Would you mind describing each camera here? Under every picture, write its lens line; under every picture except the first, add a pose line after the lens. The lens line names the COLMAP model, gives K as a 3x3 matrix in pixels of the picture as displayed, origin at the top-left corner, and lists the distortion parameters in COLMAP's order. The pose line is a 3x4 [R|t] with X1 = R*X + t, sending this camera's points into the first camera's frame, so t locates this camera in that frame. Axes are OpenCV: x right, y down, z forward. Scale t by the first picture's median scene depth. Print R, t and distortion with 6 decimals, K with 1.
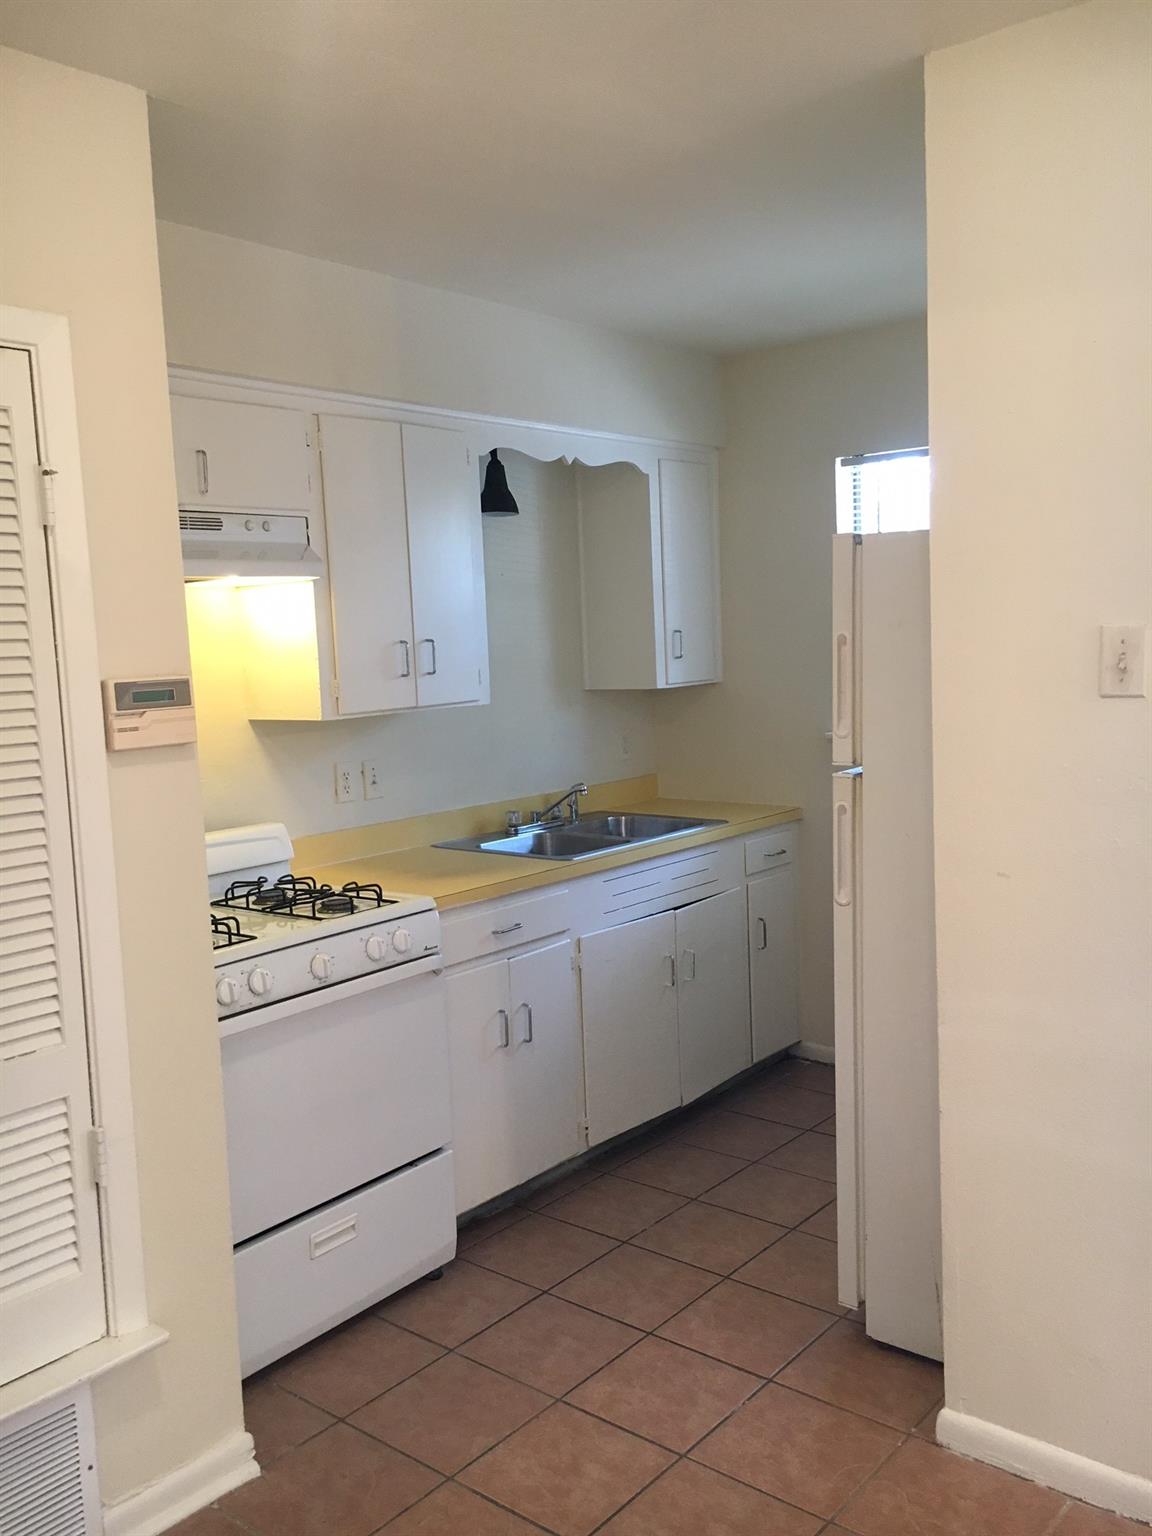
lens RADIAL K [[1307.6, 0, 579.1], [0, 1307.6, 770.9], [0, 0, 1]] dist [0.091805, -0.129545]
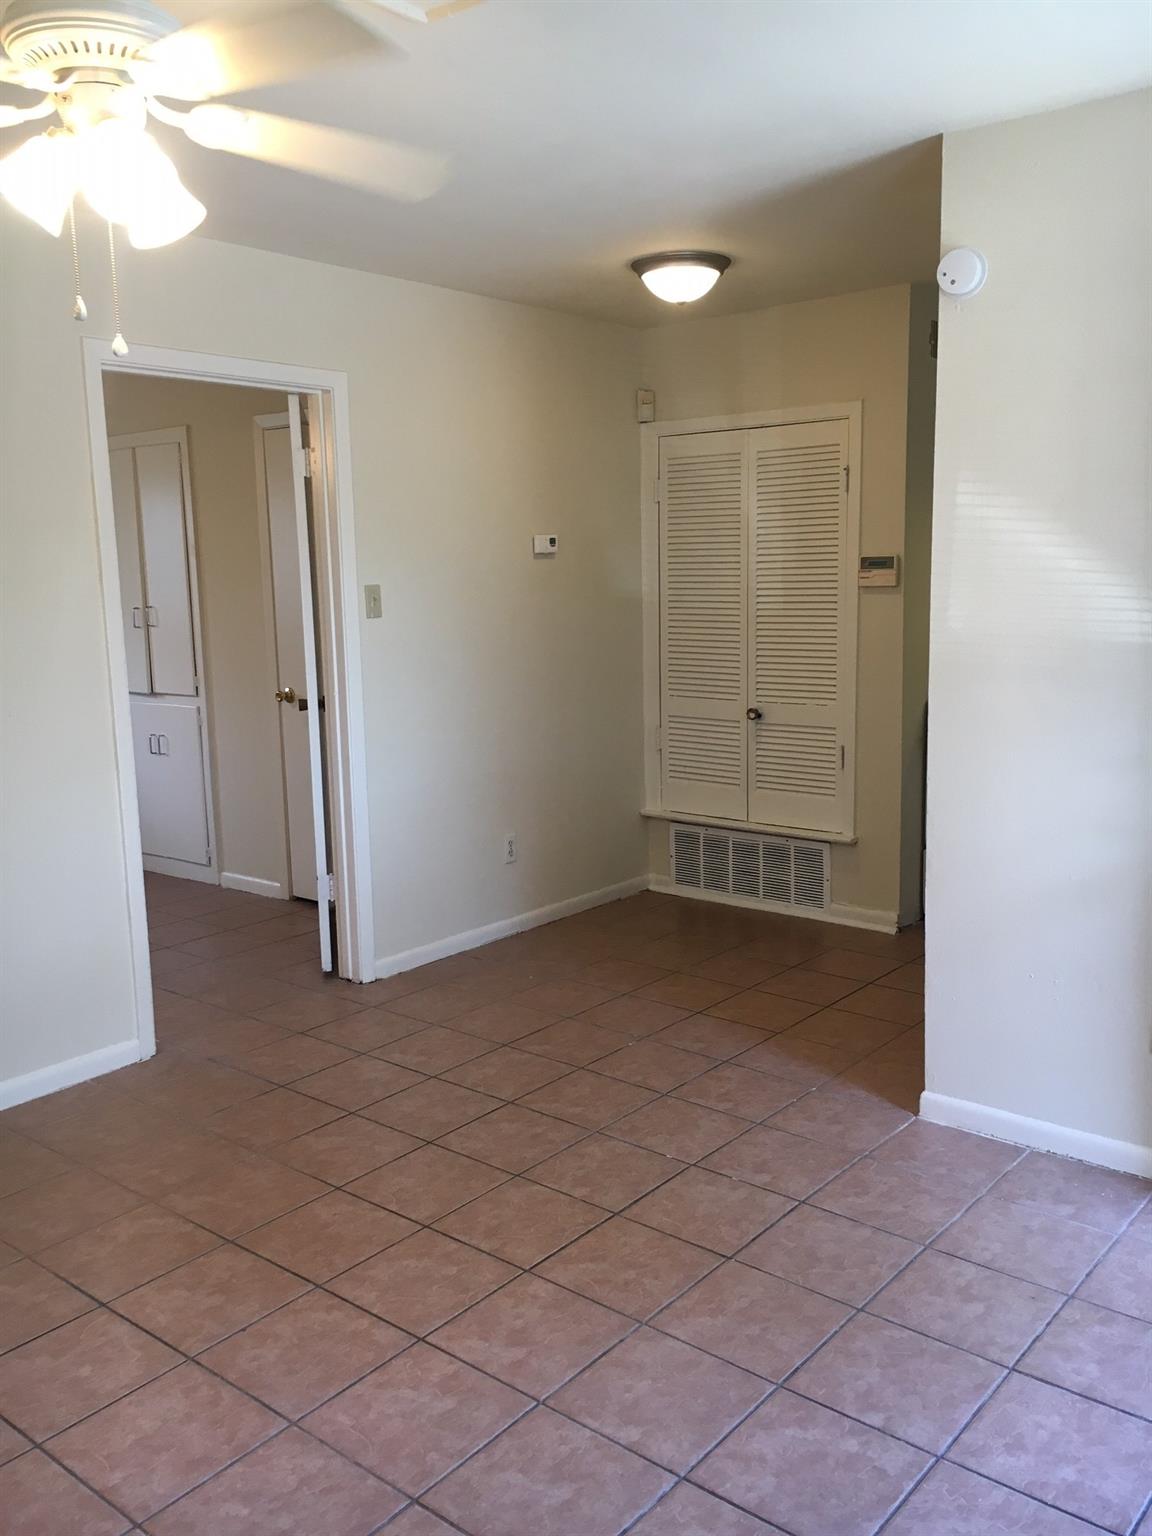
lens RADIAL K [[1307.6, 0, 579.1], [0, 1307.6, 770.9], [0, 0, 1]] dist [0.091805, -0.129545]
pose [[-0.004235, 0.196058, -0.980583, 1.272055], [-0.081495, 0.977262, 0.195746, -0.070850], [0.996665, 0.080742, 0.011839, 0.321197]]
